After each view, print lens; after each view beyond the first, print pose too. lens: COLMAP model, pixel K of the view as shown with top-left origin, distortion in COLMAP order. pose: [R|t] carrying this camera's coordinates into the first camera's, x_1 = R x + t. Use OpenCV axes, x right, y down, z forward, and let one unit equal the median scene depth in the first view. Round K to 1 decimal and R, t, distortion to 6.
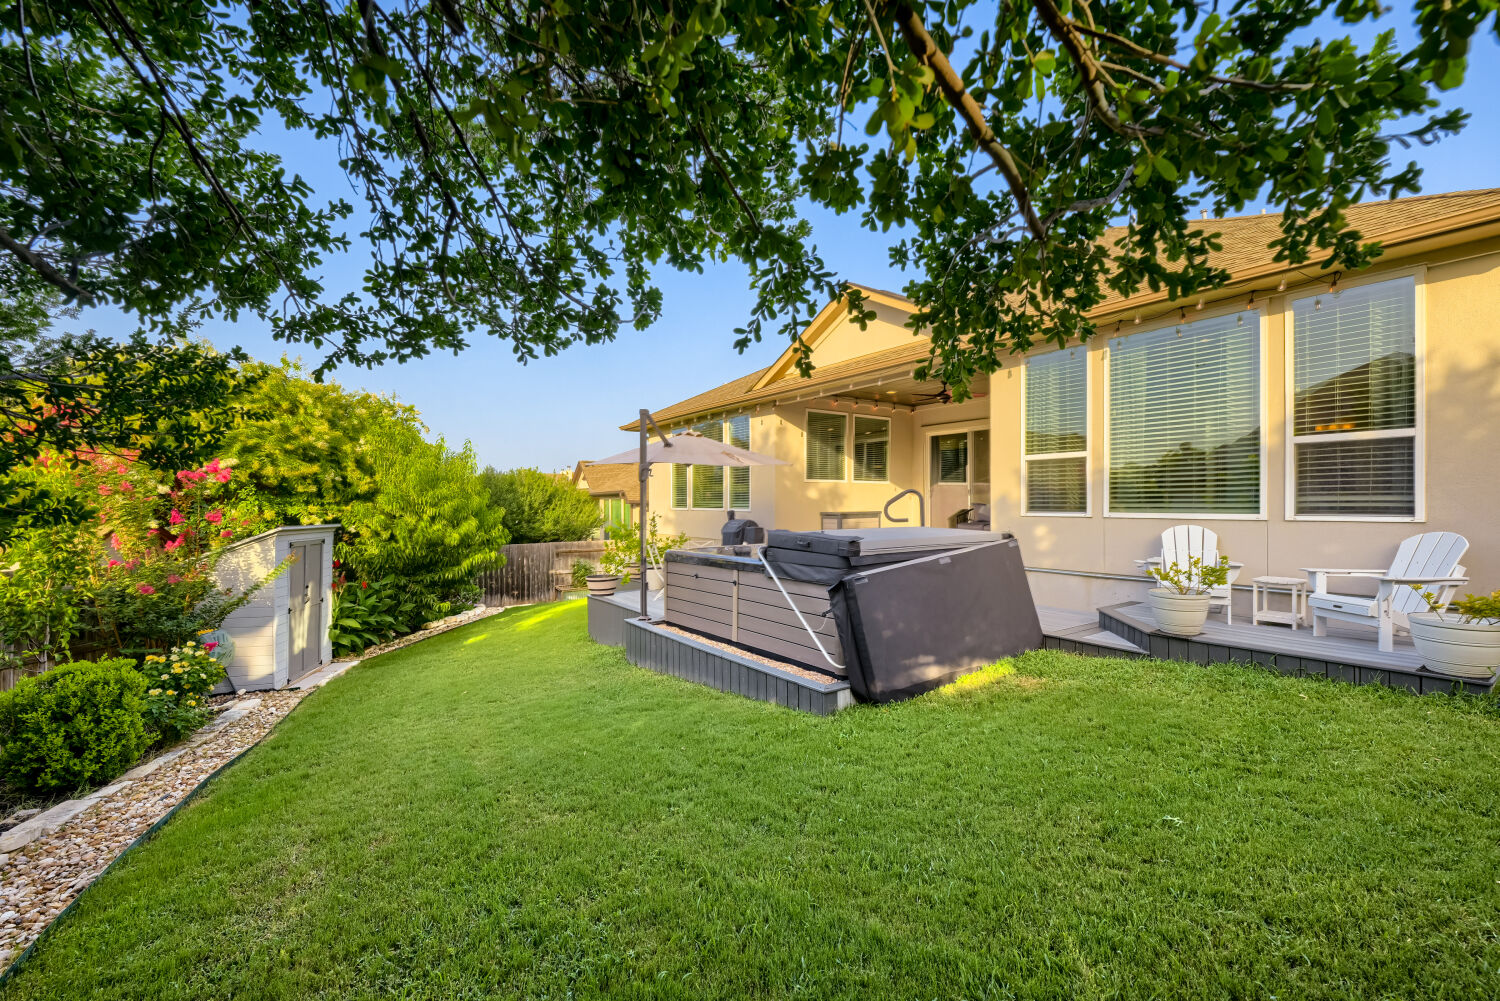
lens RADIAL K [[595.7, 0, 752.1], [0, 595.7, 504.8], [0, 0, 1]] dist [0.000788, -0.000343]
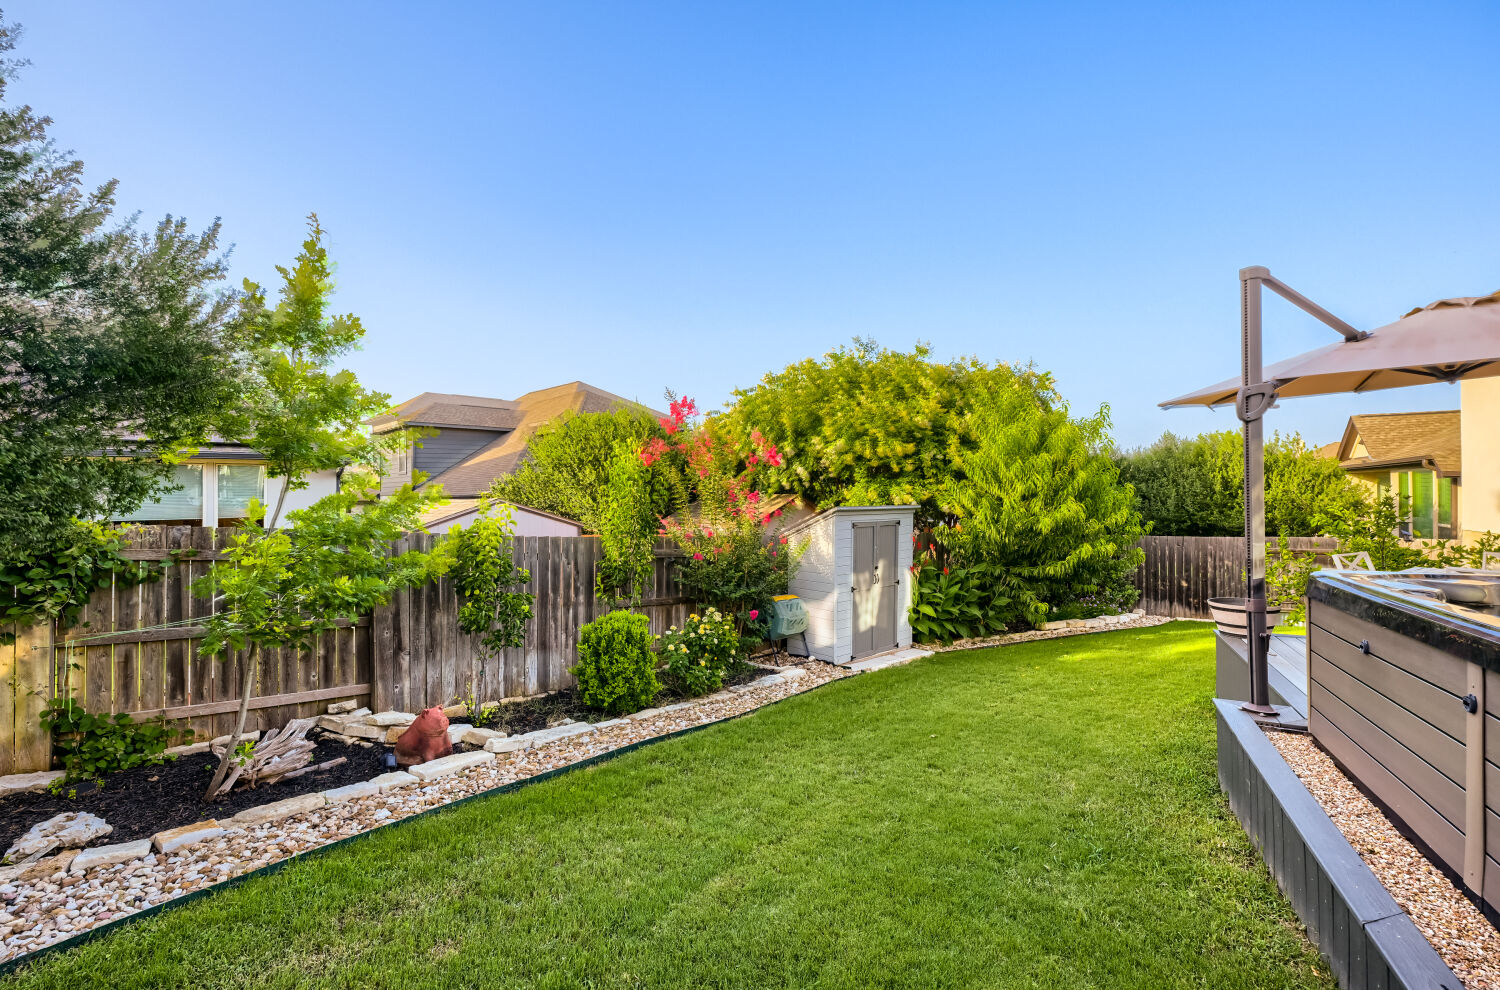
lens RADIAL K [[605.7, 0, 750.6], [0, 605.7, 522.6], [0, 0, 1]] dist [-0.009315, -0.000009]
pose [[0.440423, 0.038342, -0.896971, 0.048585], [0.012304, 0.998736, 0.048733, 0.011655], [0.897706, -0.032500, 0.439395, 0.332722]]
